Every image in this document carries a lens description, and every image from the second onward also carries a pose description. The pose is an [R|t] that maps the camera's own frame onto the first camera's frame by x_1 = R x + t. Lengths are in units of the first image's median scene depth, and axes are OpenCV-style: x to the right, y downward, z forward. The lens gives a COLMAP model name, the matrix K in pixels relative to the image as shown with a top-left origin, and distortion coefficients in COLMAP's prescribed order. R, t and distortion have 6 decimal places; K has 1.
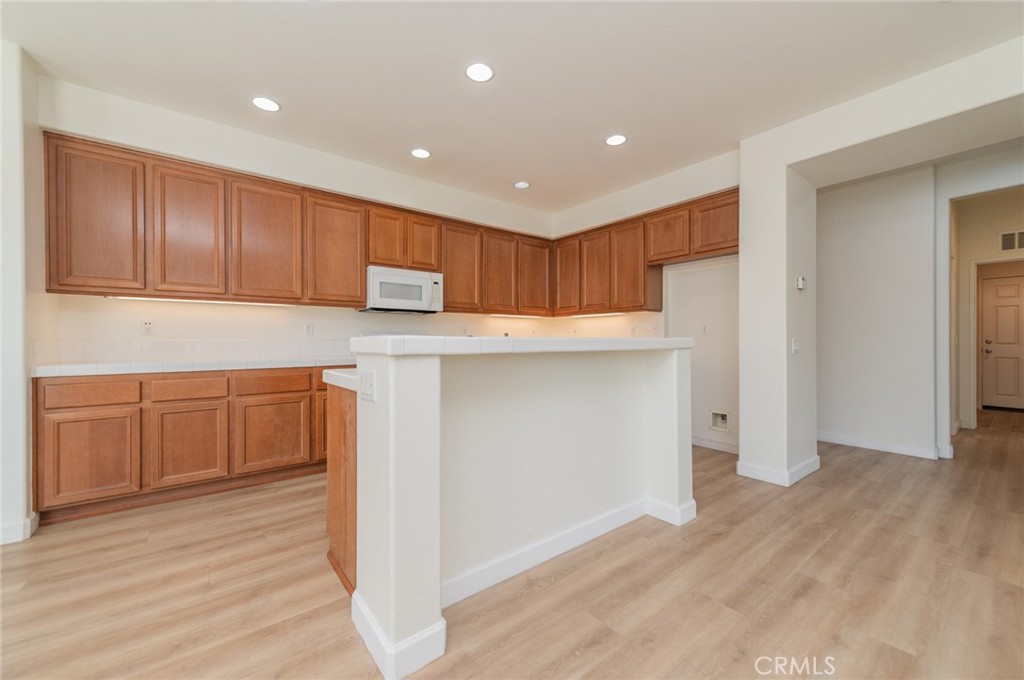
lens RADIAL K [[399.0, 0, 507.1], [0, 399.0, 339.2], [0, 0, 1]] dist [0.014616, -0.003274]
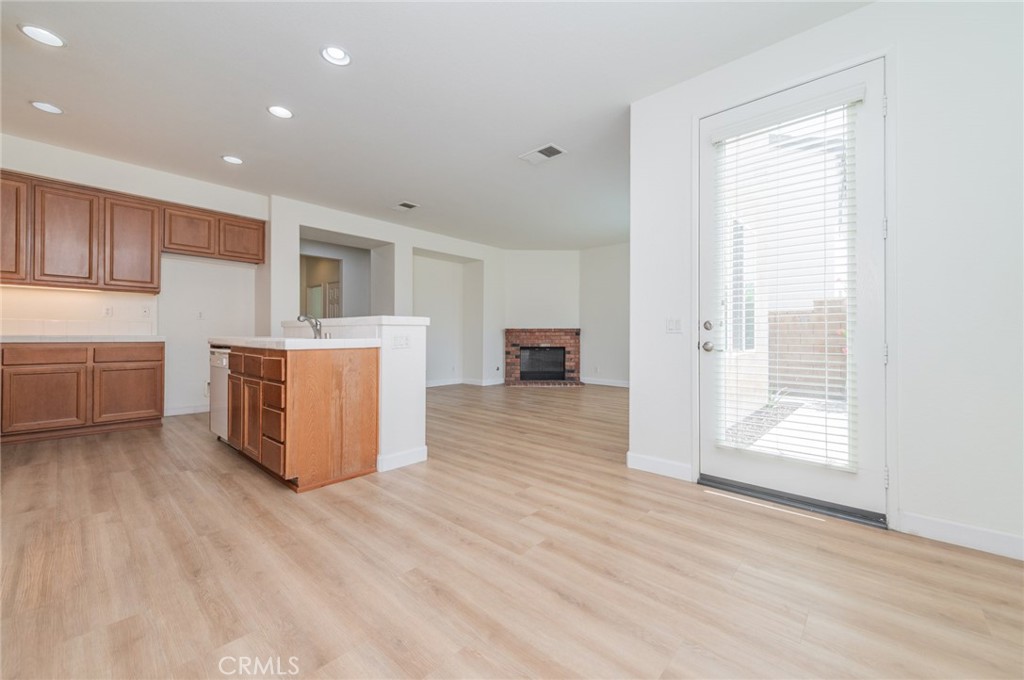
lens RADIAL K [[399.0, 0, 519.6], [0, 399.0, 332.0], [0, 0, 1]] dist [0.014616, -0.003274]
pose [[-0.186763, 0.008940, 0.982364, -1.226684], [-0.009319, 0.999897, -0.010872, 0.045885], [-0.982361, -0.011186, -0.186660, 0.401421]]
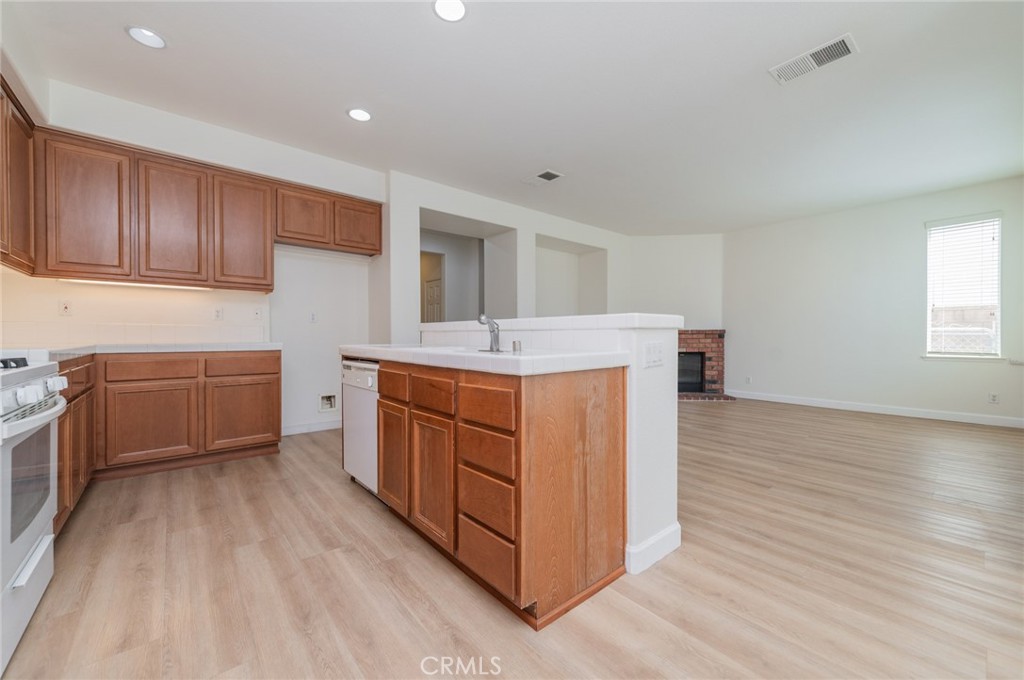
lens RADIAL K [[399.0, 0, 521.6], [0, 399.0, 338.0], [0, 0, 1]] dist [0.014616, -0.003274]
pose [[-0.054735, -0.003074, 0.998496, -0.782698], [-0.005205, 0.999983, 0.002793, 0.034155], [-0.998487, -0.005044, -0.054750, 0.740076]]
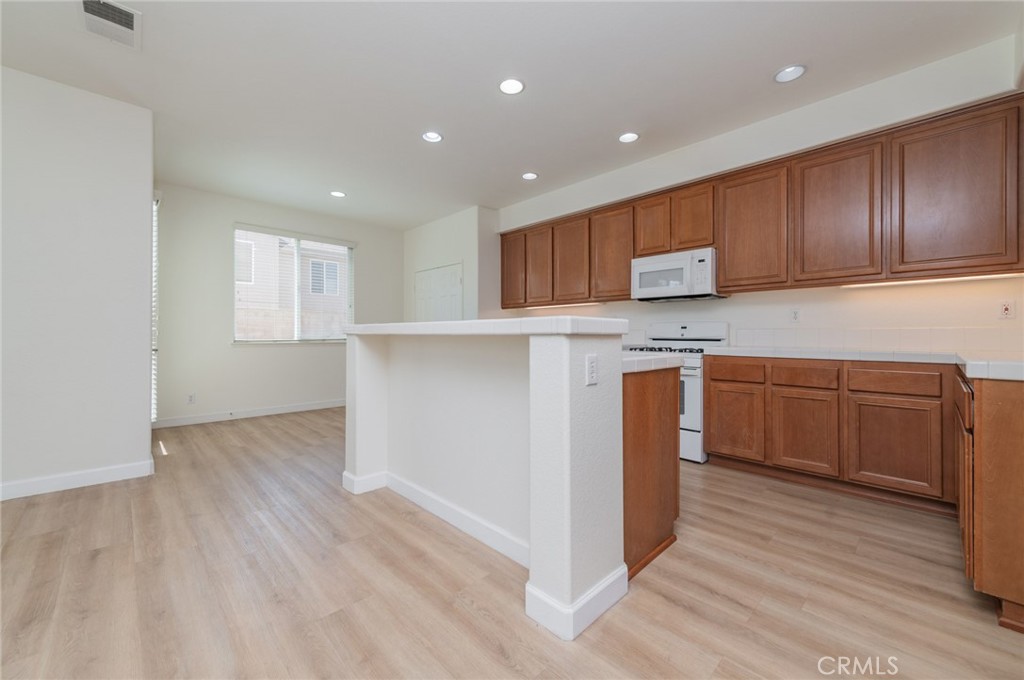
lens RADIAL K [[399.0, 0, 518.8], [0, 399.0, 332.8], [0, 0, 1]] dist [0.014616, -0.003274]
pose [[0.117876, -0.005235, -0.993014, 0.860271], [0.001401, 0.999986, -0.005105, 0.019869], [0.993027, -0.000790, 0.117882, 0.740446]]
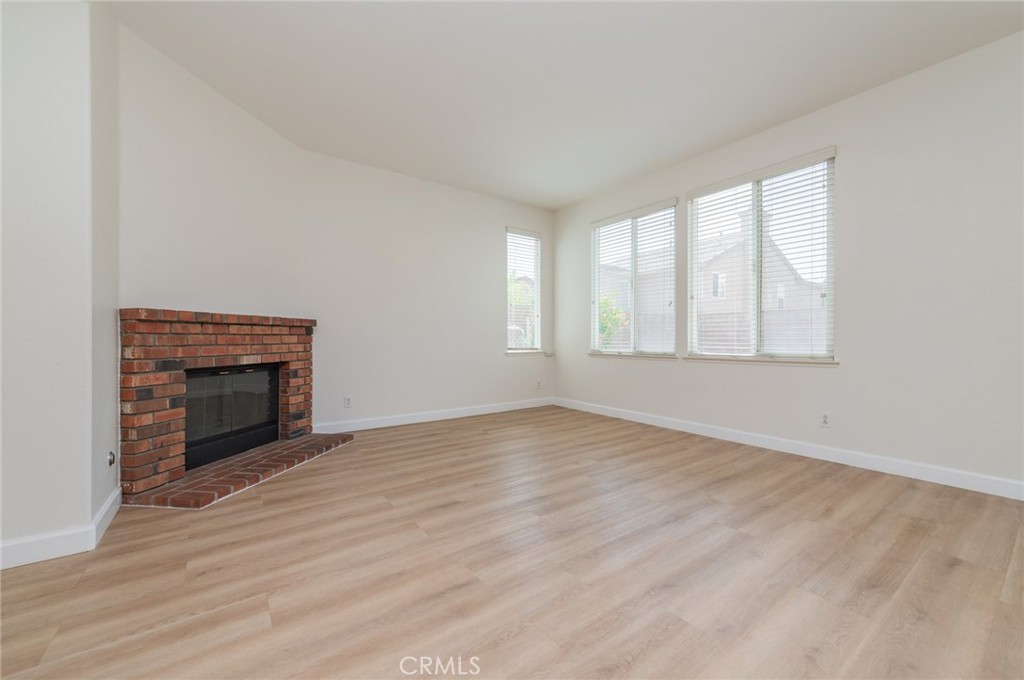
lens RADIAL K [[399.0, 0, 507.1], [0, 399.0, 339.9], [0, 0, 1]] dist [0.014616, -0.003274]
pose [[-0.999268, 0.001799, 0.038216, 0.739798], [0.001593, 0.999984, -0.005442, 0.059343], [-0.038225, -0.005377, -0.999255, 0.737923]]
